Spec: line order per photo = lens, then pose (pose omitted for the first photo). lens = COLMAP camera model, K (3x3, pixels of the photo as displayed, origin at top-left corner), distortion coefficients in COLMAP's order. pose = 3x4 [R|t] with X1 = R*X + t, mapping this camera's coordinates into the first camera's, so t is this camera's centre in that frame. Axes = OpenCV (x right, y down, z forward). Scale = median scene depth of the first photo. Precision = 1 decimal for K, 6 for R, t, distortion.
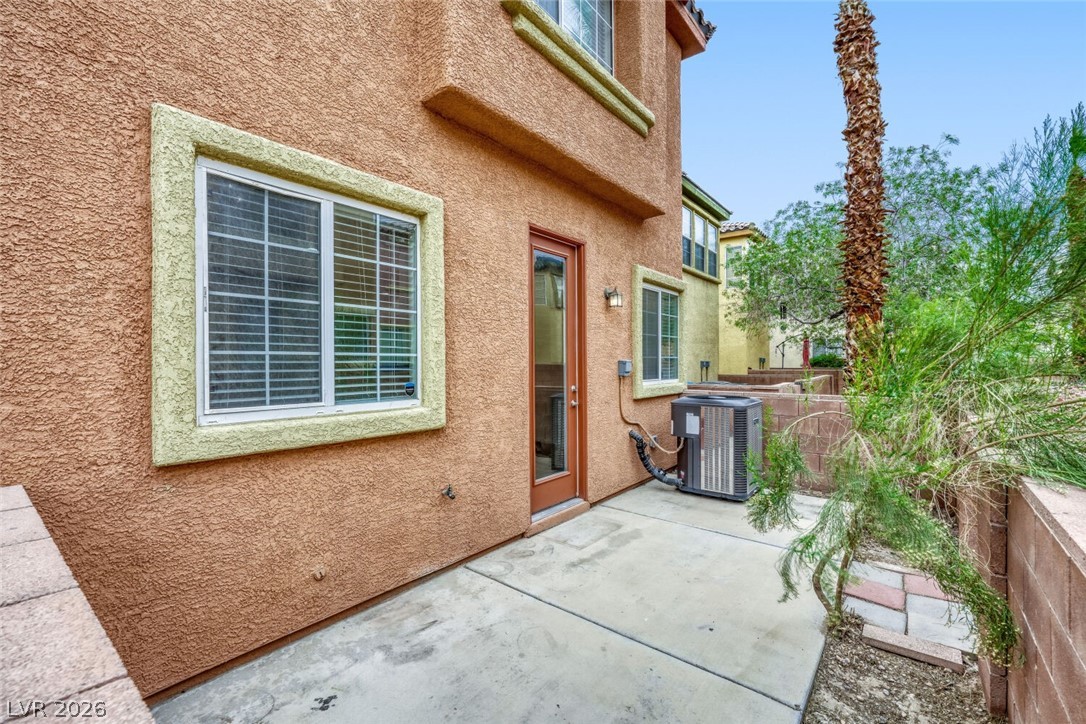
lens RADIAL K [[449.5, 0, 532.8], [0, 449.5, 362.6], [0, 0, 1]] dist [0.001899, -0.000596]
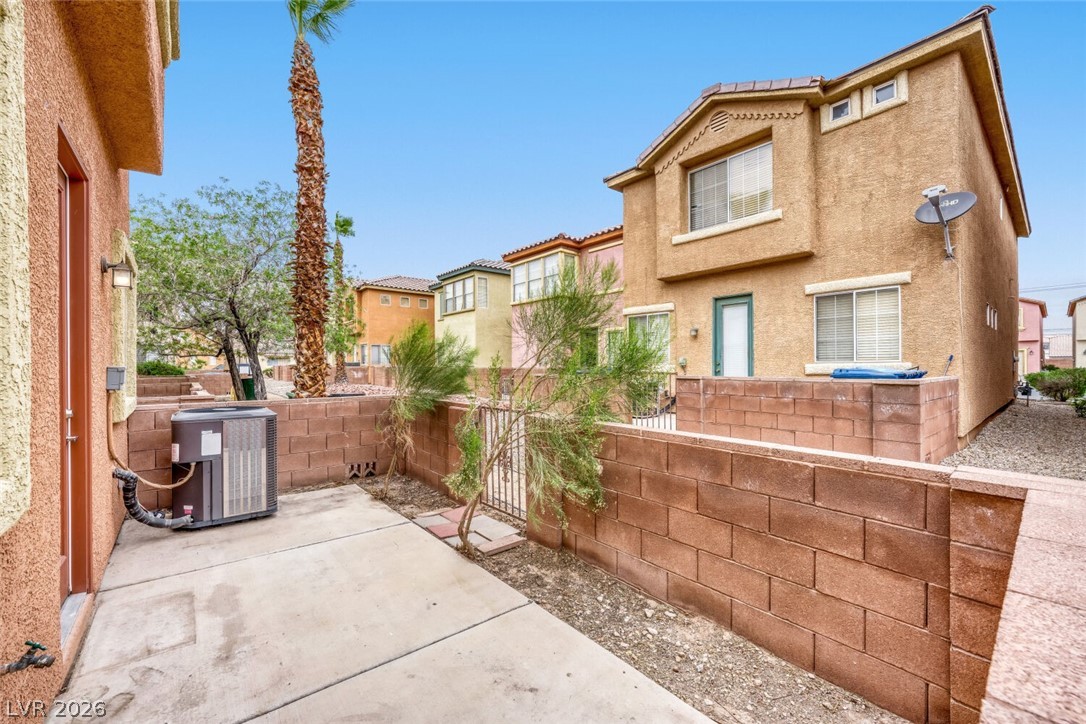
lens RADIAL K [[429.1, 0, 534.7], [0, 429.1, 367.7], [0, 0, 1]] dist [-0.018896, 0.002074]
pose [[0.223501, -0.000115, 0.974704, -0.389126], [0.003775, 0.999993, -0.000748, -0.001489], [-0.974696, 0.003847, 0.223500, 0.332950]]
